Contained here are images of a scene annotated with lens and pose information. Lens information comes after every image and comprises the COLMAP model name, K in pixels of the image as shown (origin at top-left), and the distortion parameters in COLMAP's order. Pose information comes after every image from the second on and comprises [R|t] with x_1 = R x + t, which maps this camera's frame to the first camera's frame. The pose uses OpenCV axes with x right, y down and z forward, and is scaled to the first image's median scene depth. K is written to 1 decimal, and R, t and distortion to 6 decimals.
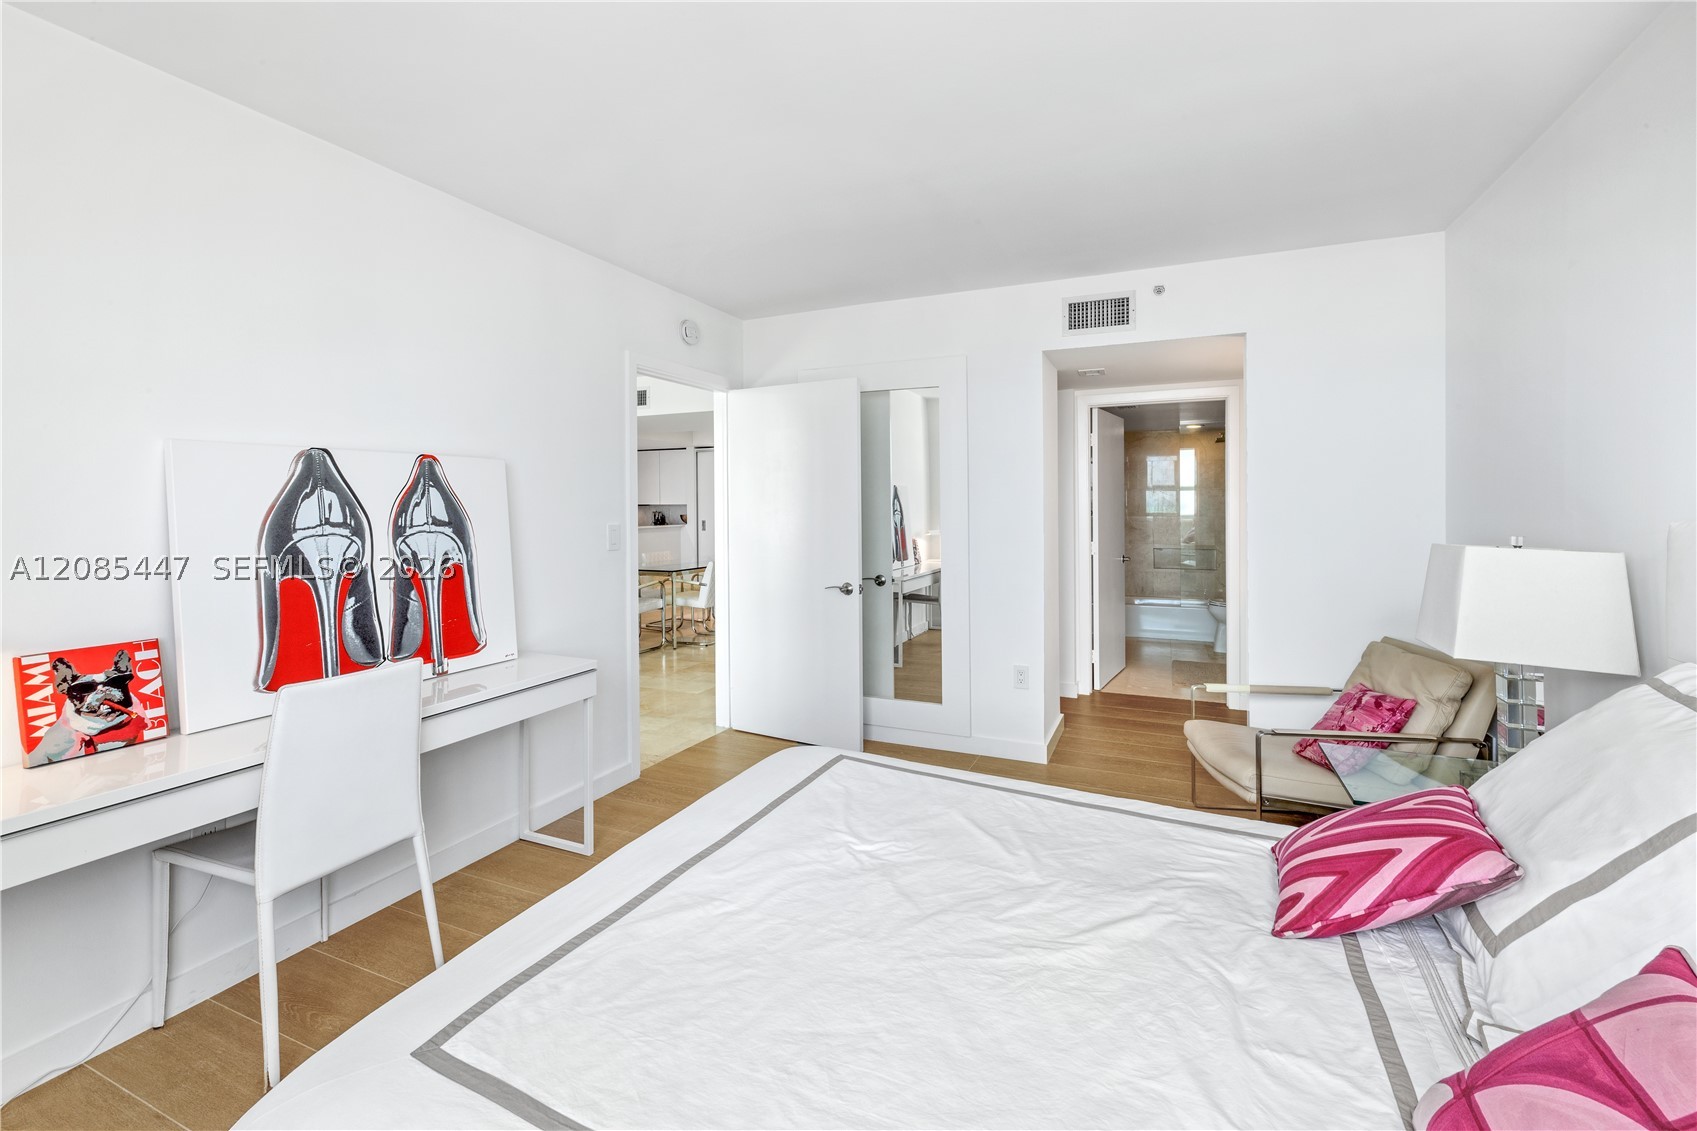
lens RADIAL K [[734.4, 0, 850.8], [0, 734.4, 550.6], [0, 0, 1]] dist [0.002226, -0.000054]
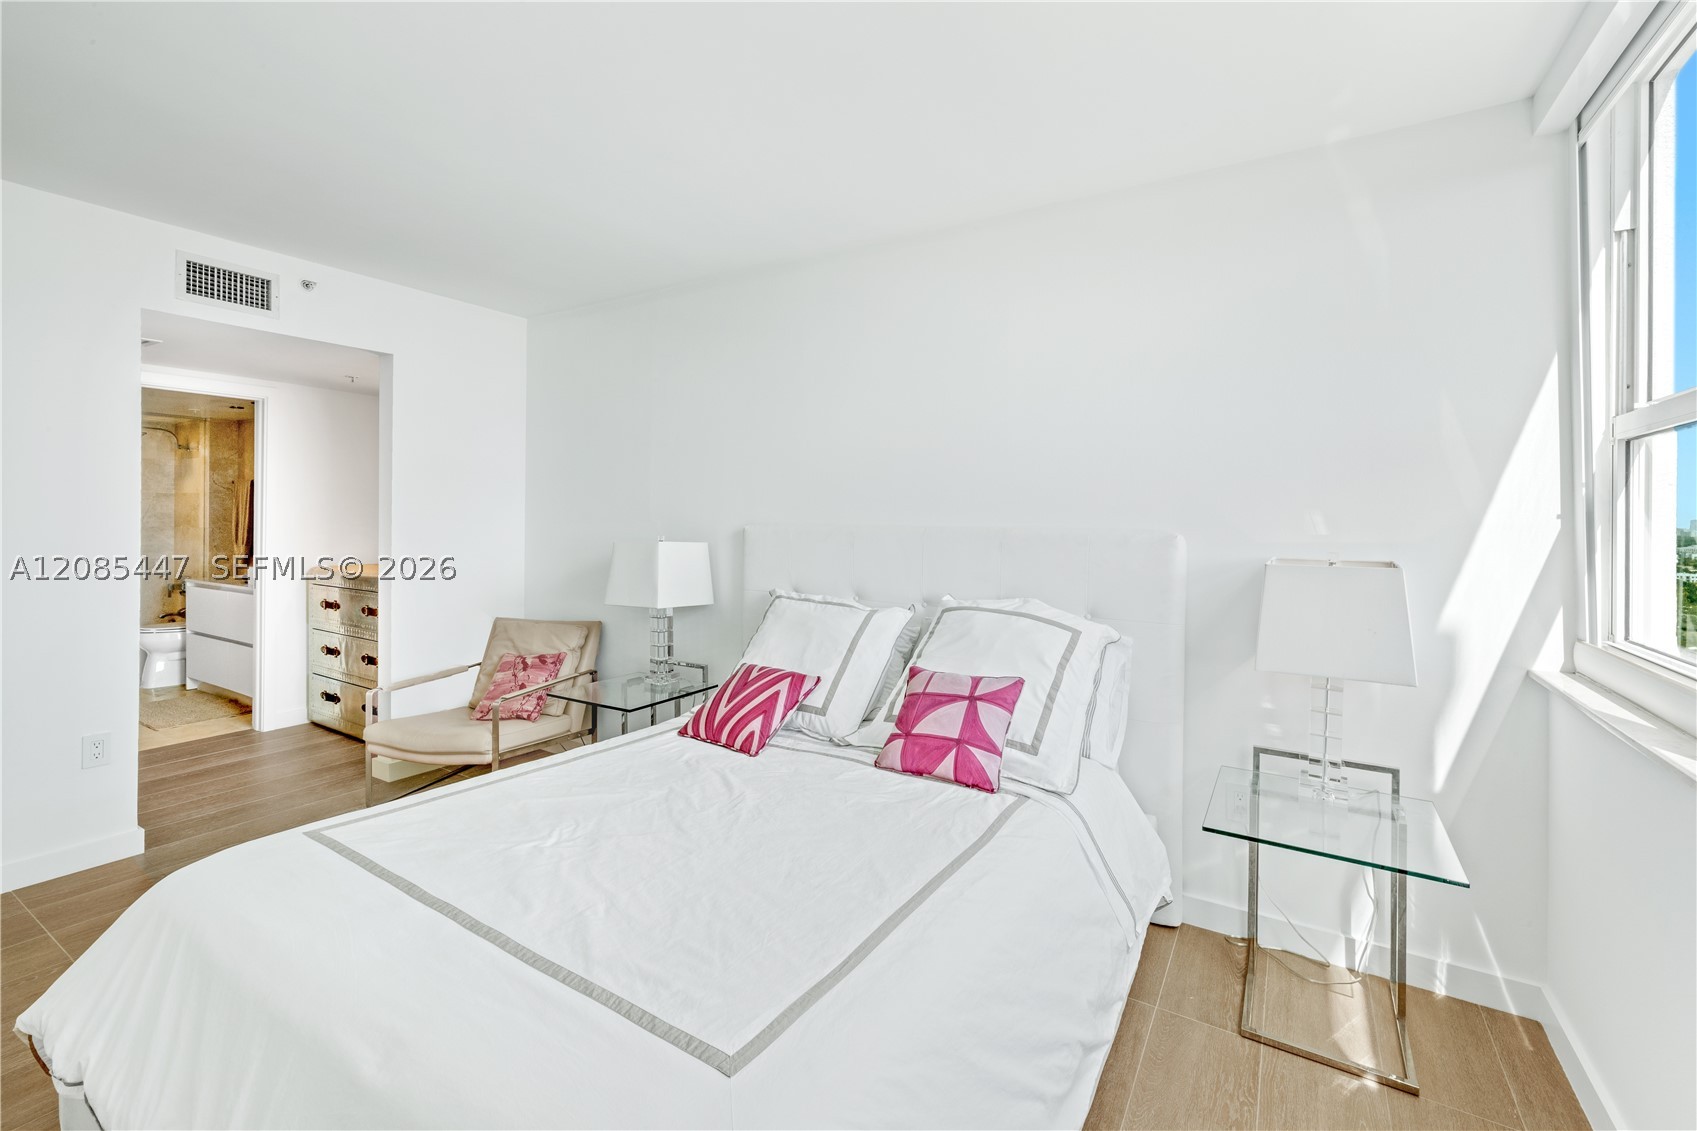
lens RADIAL K [[734.4, 0, 850.8], [0, 734.4, 550.6], [0, 0, 1]] dist [0.002226, -0.000054]
pose [[0.116281, -0.036168, 0.992558, -0.638420], [0.048181, 0.998366, 0.030735, -0.013010], [-0.992047, 0.044249, 0.117834, 0.292966]]
